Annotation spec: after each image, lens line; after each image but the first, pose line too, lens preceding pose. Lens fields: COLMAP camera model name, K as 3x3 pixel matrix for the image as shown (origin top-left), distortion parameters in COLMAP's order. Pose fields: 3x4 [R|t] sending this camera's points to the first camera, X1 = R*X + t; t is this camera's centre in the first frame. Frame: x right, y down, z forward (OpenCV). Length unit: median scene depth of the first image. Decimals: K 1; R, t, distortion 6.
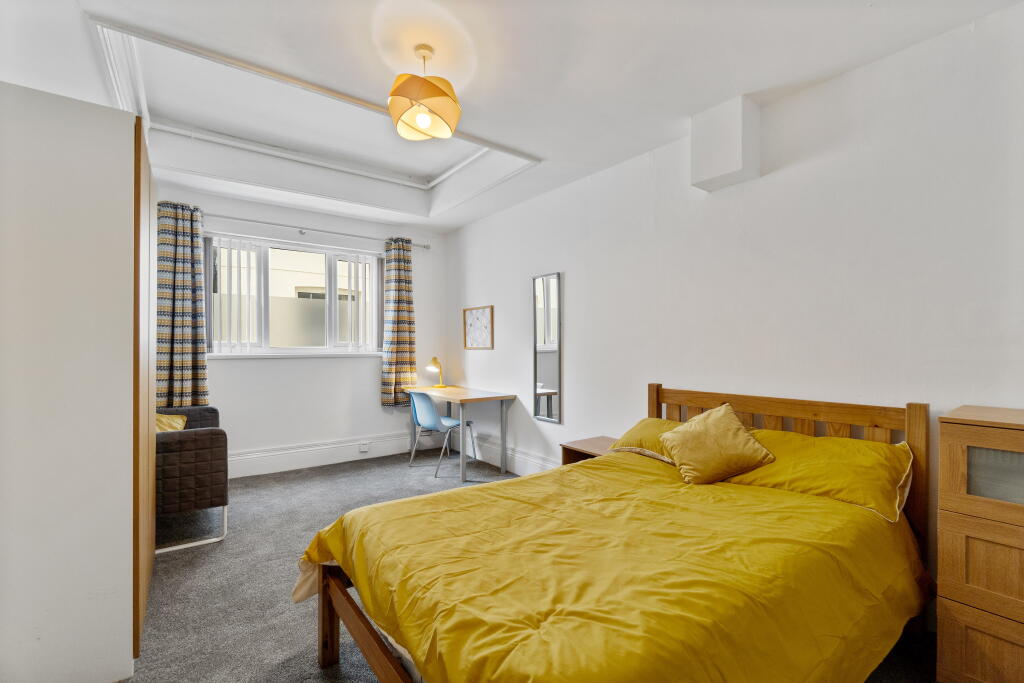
lens RADIAL K [[442.3, 0, 509.4], [0, 442.3, 350.2], [0, 0, 1]] dist [-0.003697, 0.000444]
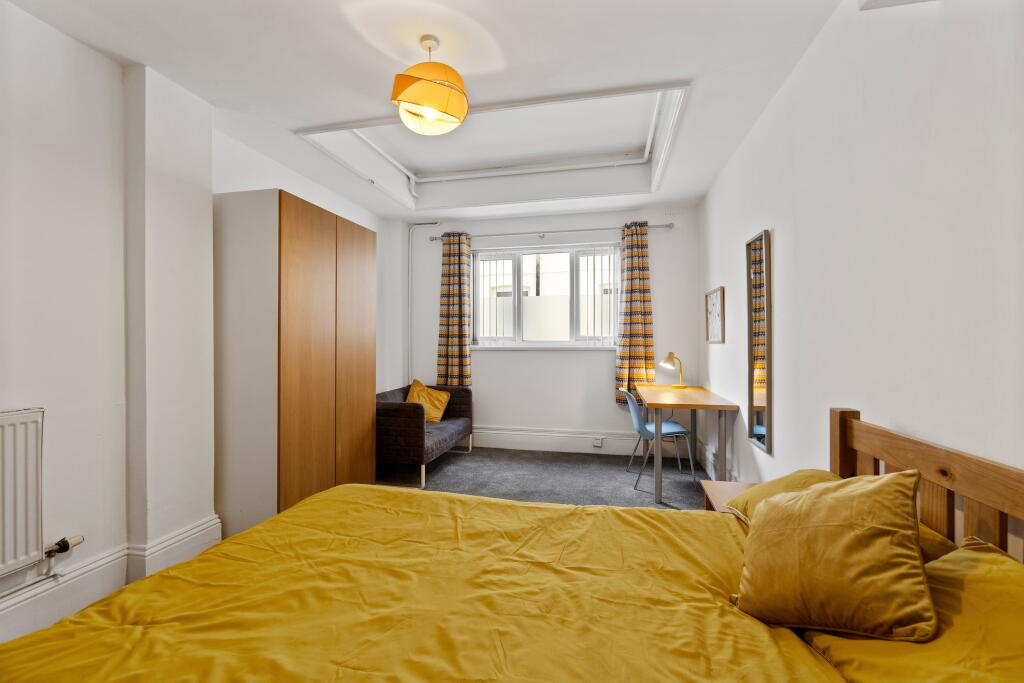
lens RADIAL K [[439.2, 0, 512.0], [0, 439.2, 341.5], [0, 0, 1]] dist [-0.002179, -0.000006]
pose [[0.653747, 0.002138, -0.756710, 0.338593], [-0.005052, 0.999986, -0.001540, -0.002629], [0.756696, 0.004830, 0.653749, 0.251456]]
